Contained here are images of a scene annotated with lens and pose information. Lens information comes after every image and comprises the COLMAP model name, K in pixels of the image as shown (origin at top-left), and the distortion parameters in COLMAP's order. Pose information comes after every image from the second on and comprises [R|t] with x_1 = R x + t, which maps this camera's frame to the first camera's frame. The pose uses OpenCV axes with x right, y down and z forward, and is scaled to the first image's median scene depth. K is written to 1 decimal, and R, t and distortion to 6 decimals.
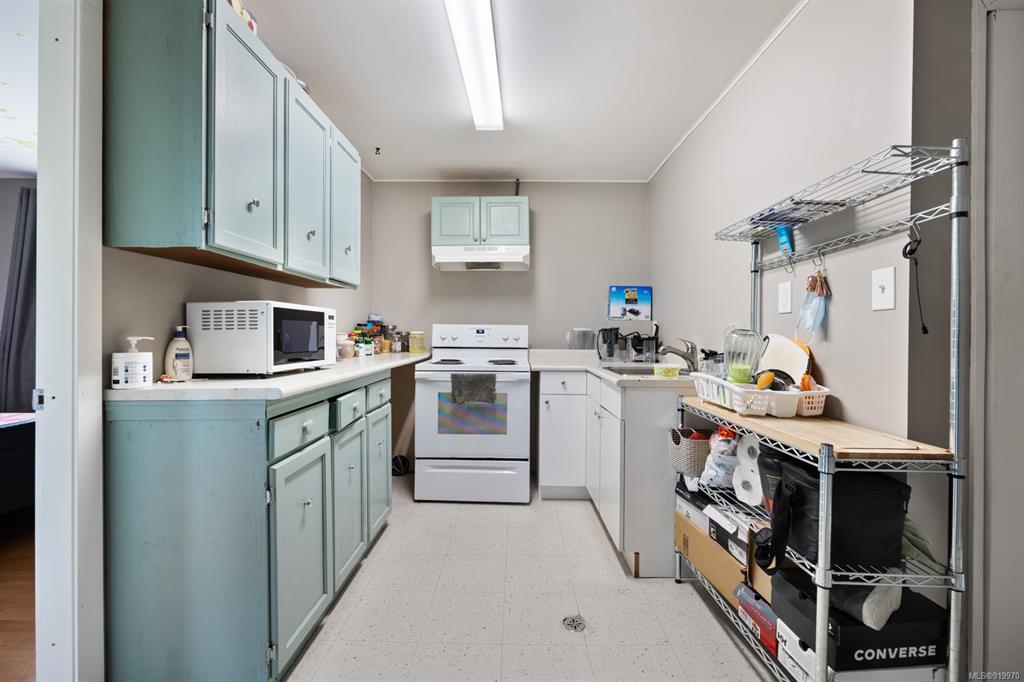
lens RADIAL K [[422.6, 0, 509.8], [0, 422.6, 336.7], [0, 0, 1]] dist [0.000582, 0.000113]
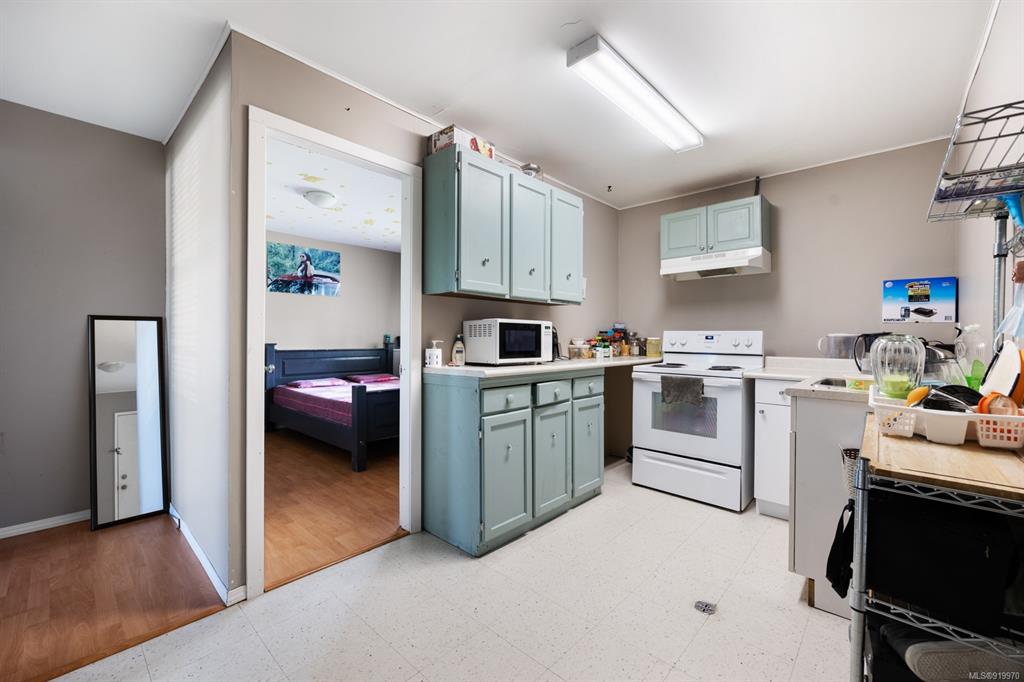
lens RADIAL K [[414.1, 0, 512.0], [0, 414.1, 341.0], [0, 0, 1]] dist [0.000060, 0.000006]
pose [[0.744946, 0.004406, -0.667110, 0.296344], [-0.007323, 0.999972, -0.001572, 0.001341], [0.667085, 0.006057, 0.744957, -0.074914]]
